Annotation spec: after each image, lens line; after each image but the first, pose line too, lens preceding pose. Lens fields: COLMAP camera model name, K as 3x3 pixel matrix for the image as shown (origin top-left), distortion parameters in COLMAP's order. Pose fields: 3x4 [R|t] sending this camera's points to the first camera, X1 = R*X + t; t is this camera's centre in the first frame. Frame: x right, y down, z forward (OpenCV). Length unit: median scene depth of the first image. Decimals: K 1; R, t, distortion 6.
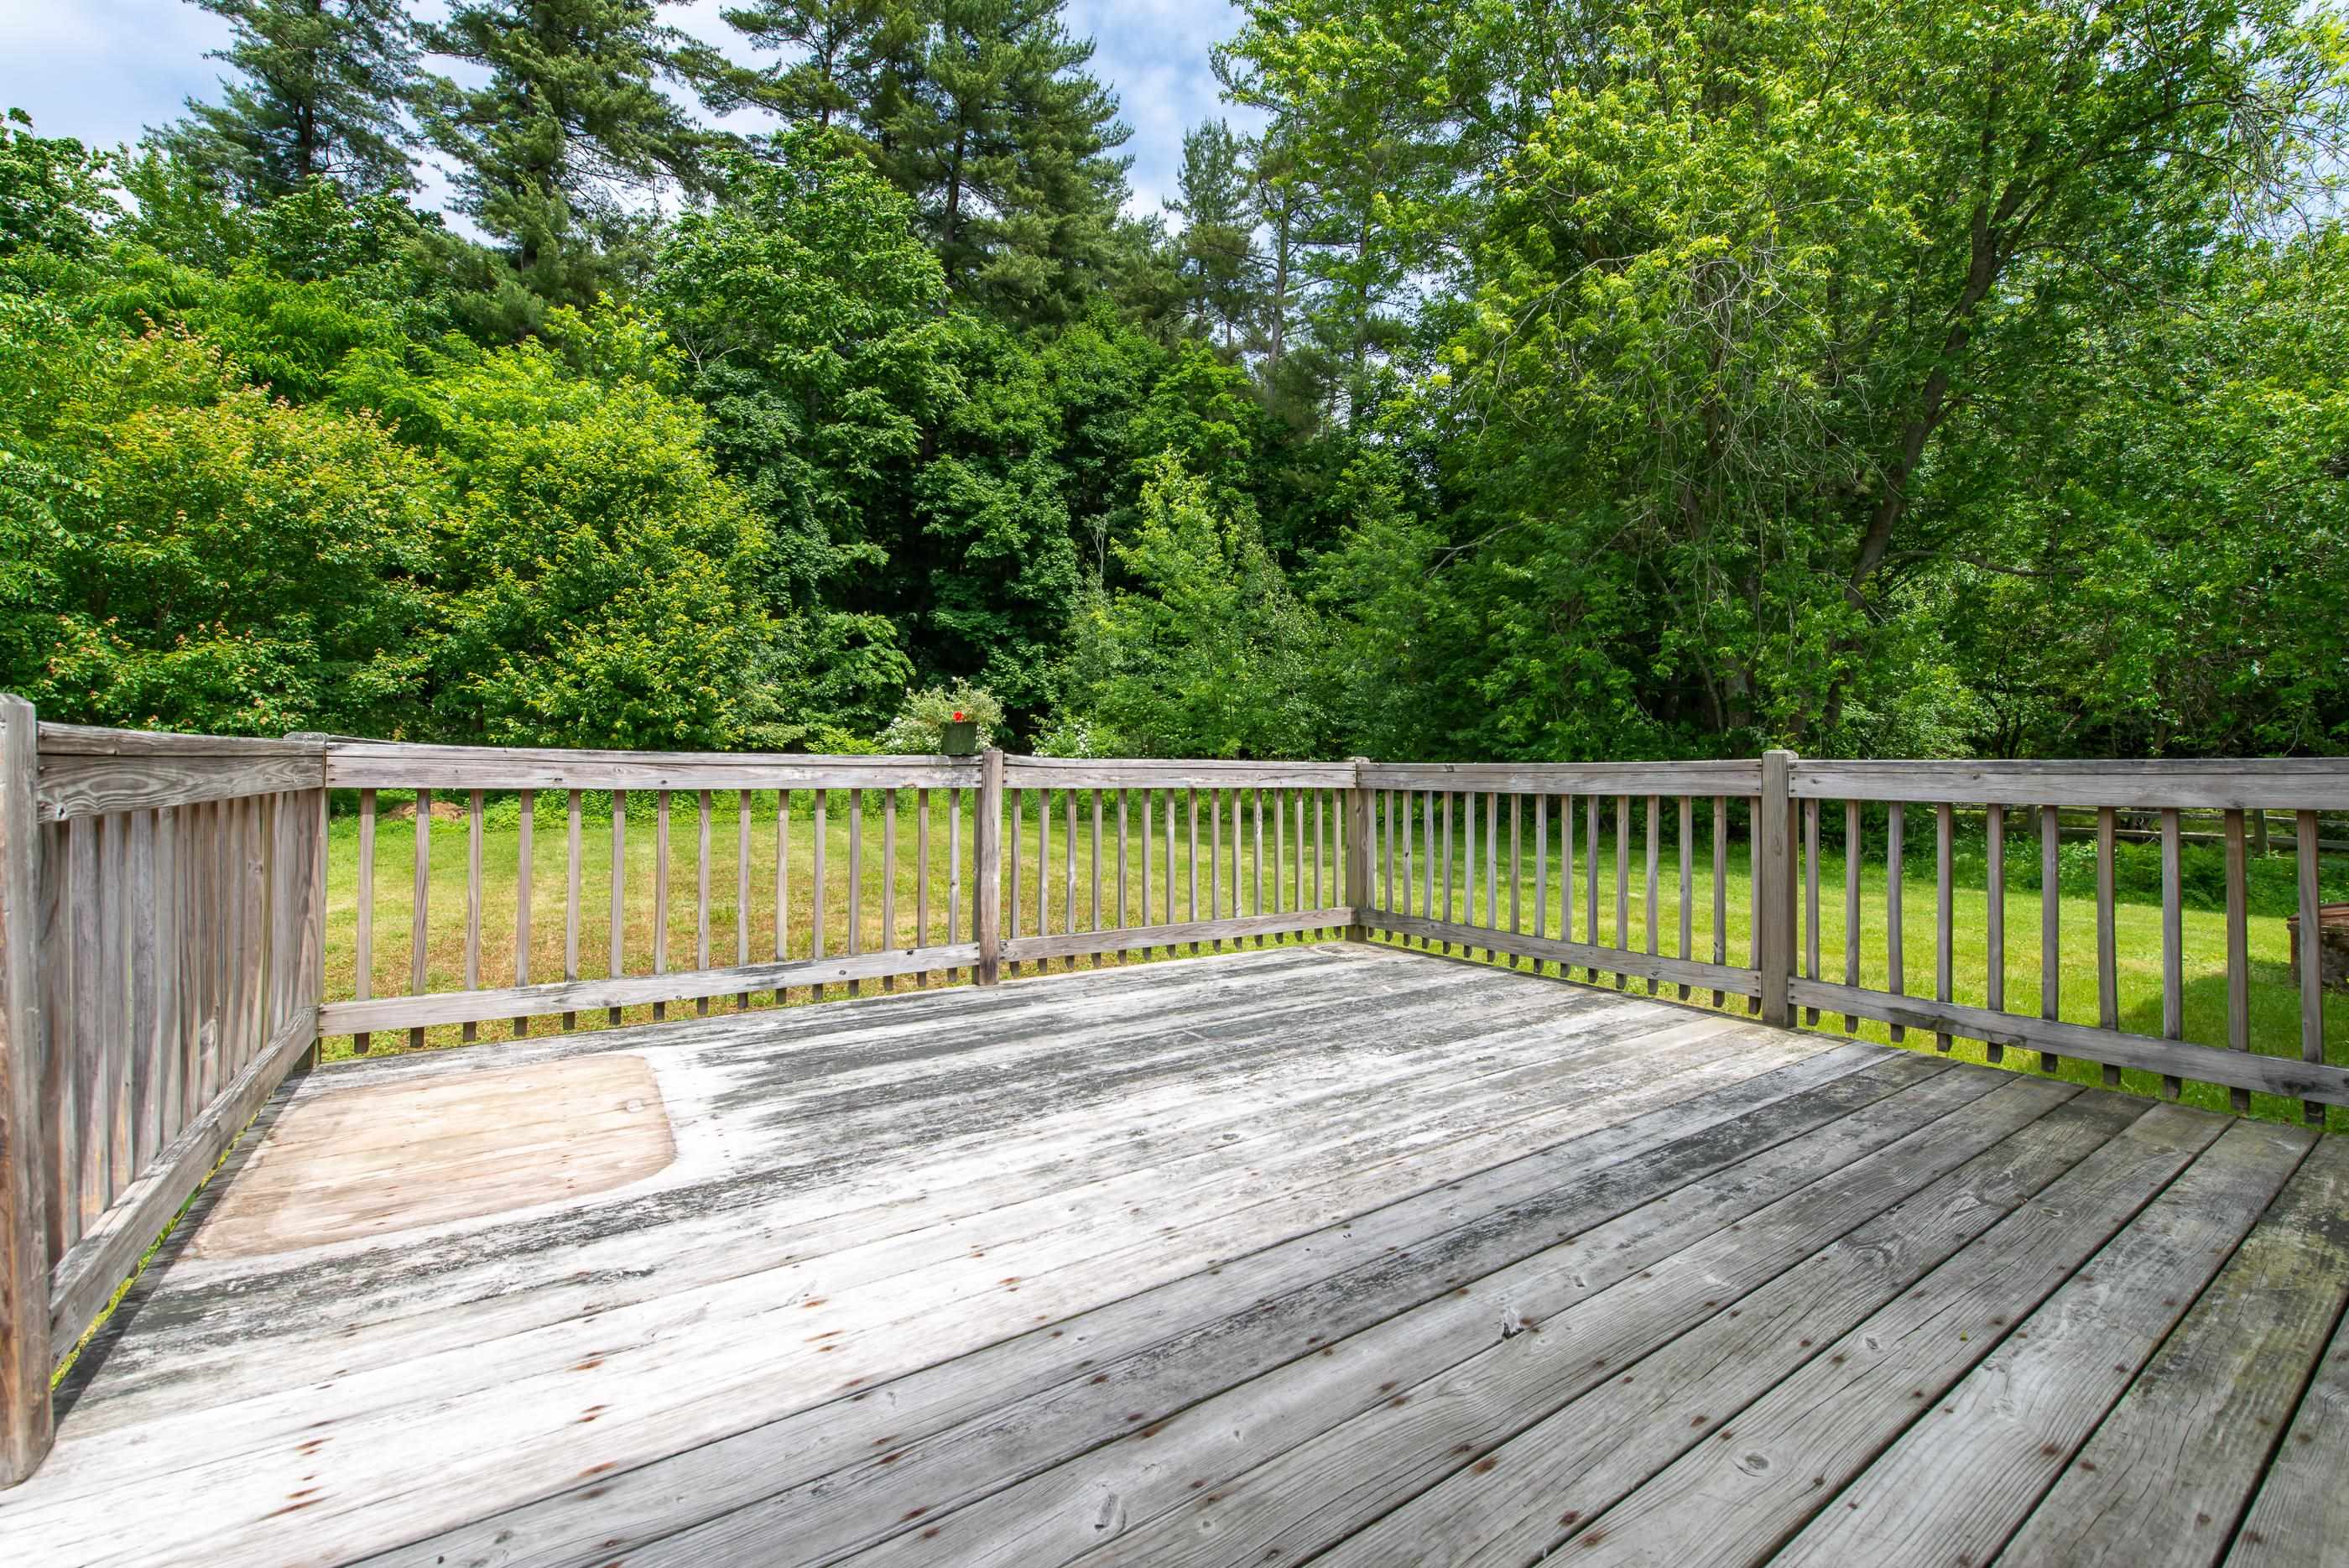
lens RADIAL K [[951.1, 0, 1171.9], [0, 951.1, 767.3], [0, 0, 1]] dist [-0.015202, -0.001565]
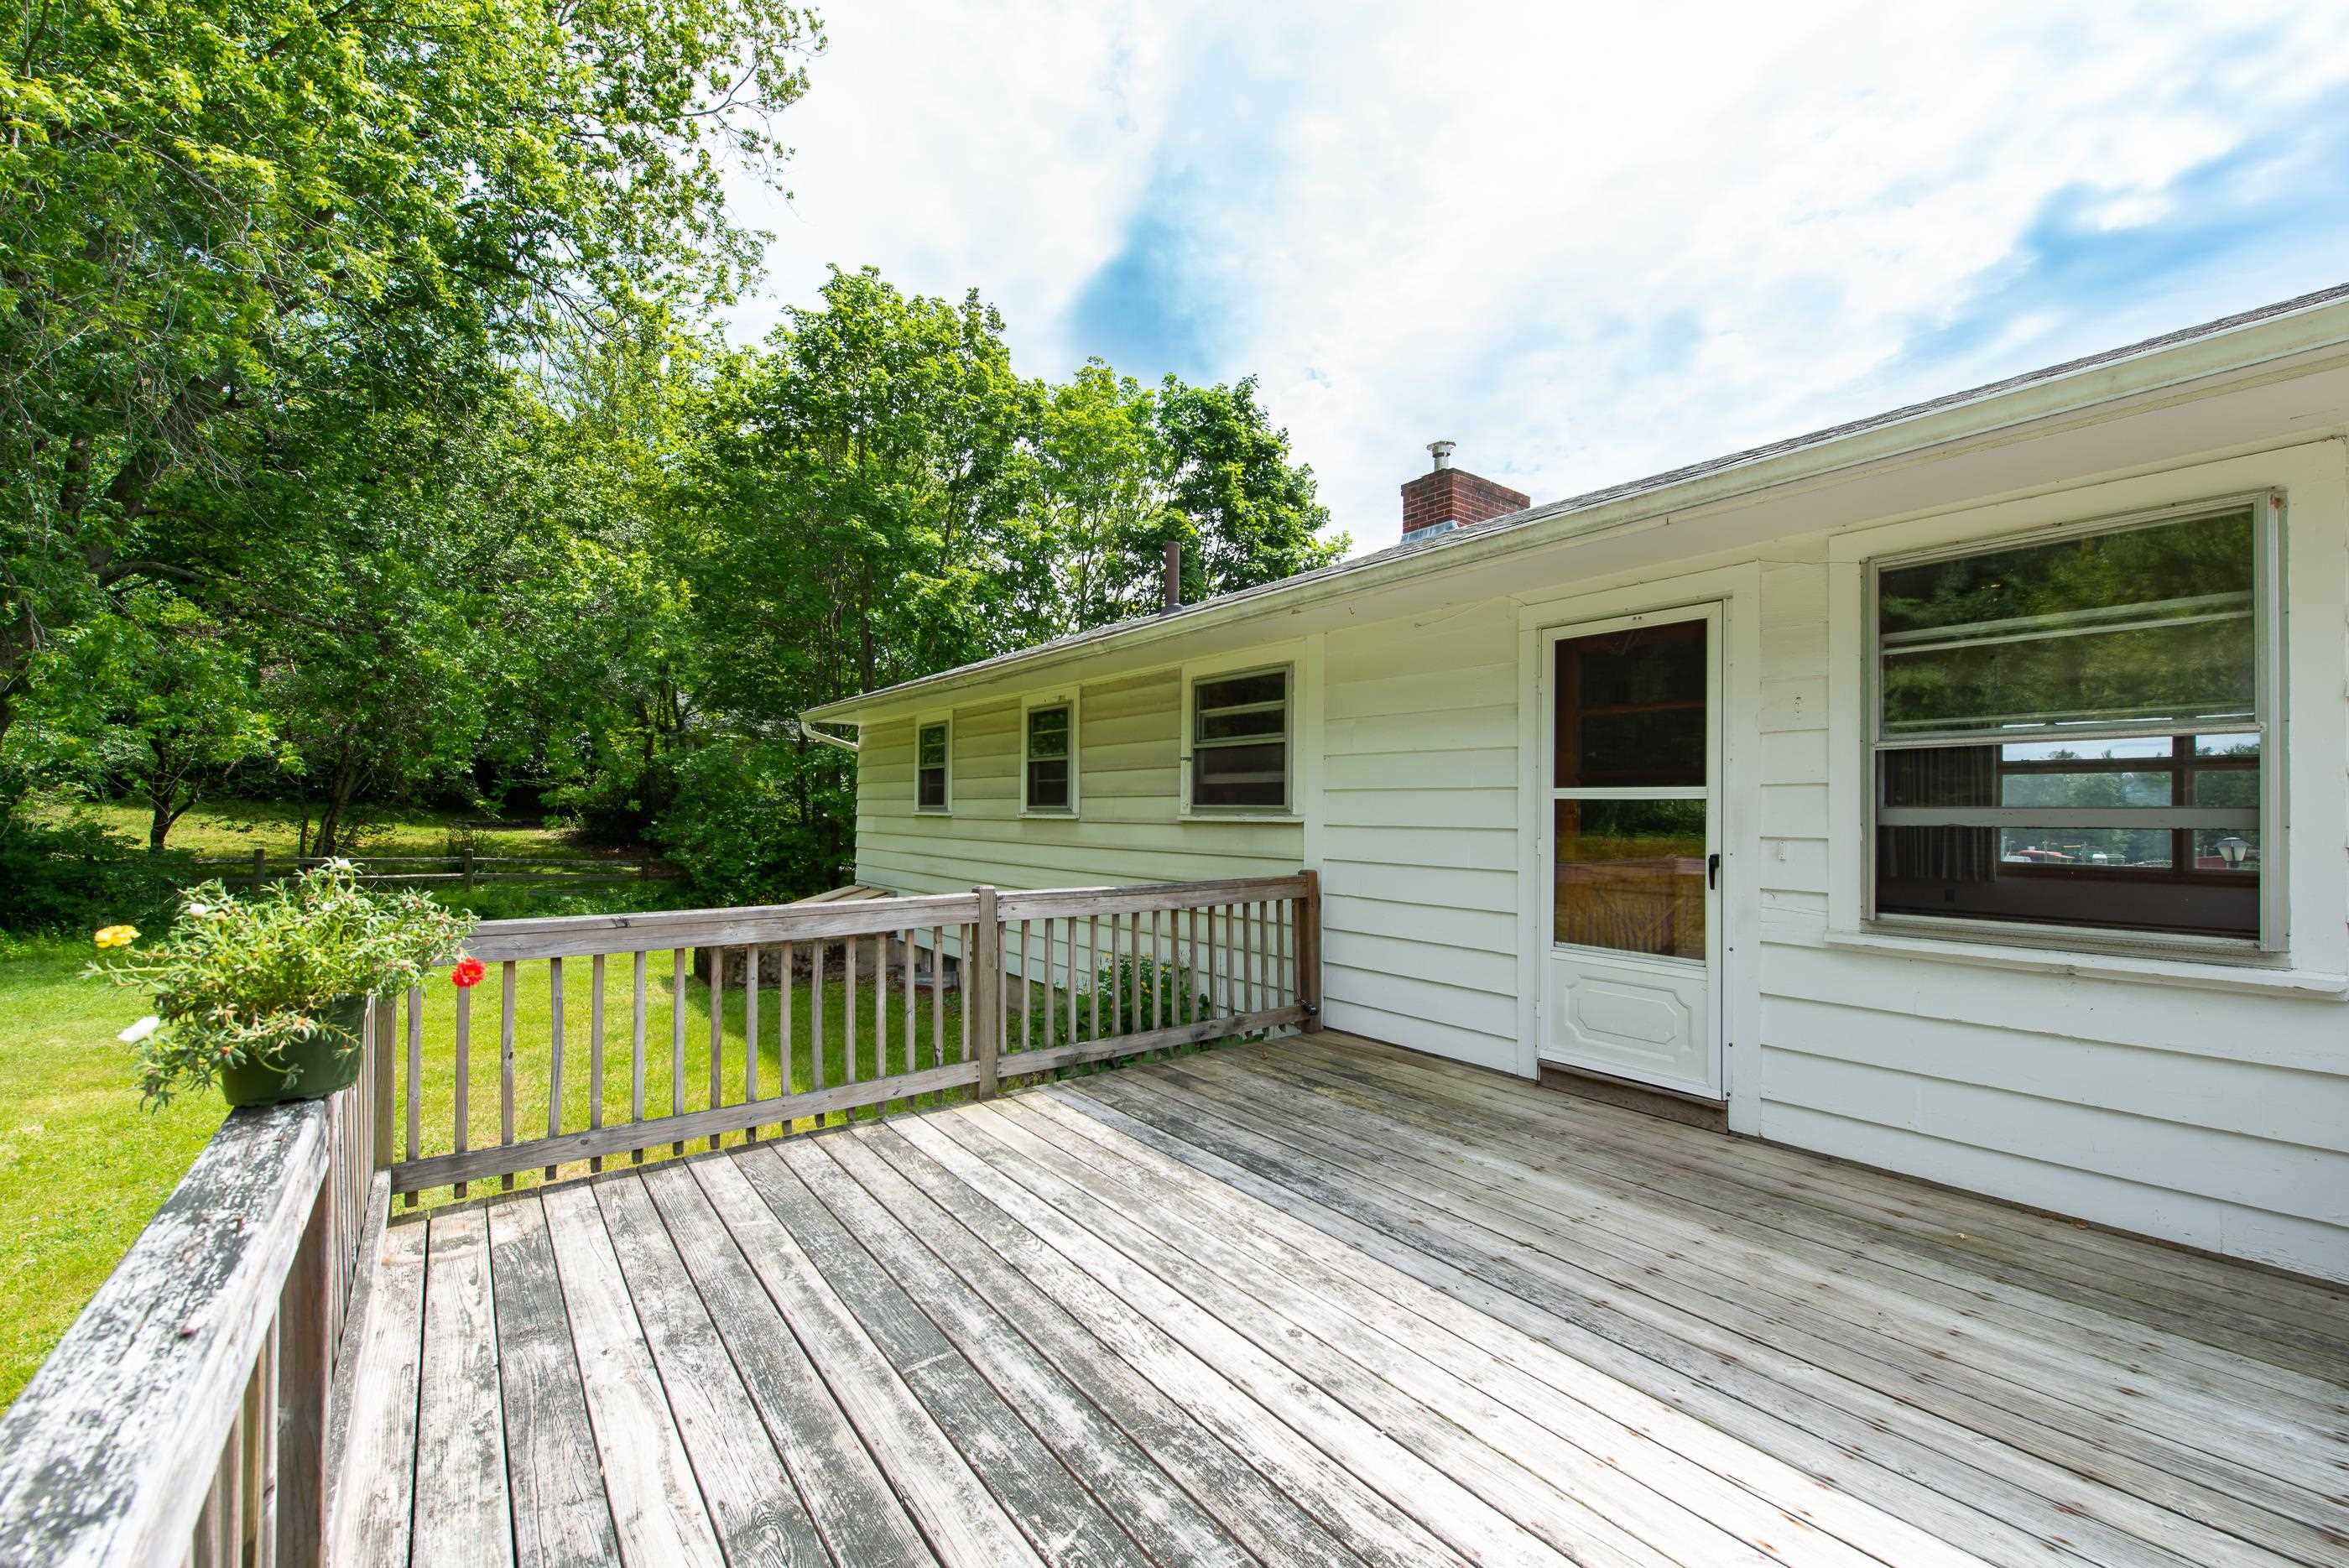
lens RADIAL K [[951.1, 0, 1157.1], [0, 951.1, 798.2], [0, 0, 1]] dist [-0.015202, -0.001565]
pose [[-0.053506, 0.002388, 0.998565, -0.304999], [-0.002592, 0.999993, -0.002530, -0.061337], [-0.998564, -0.002724, -0.053500, 0.380300]]
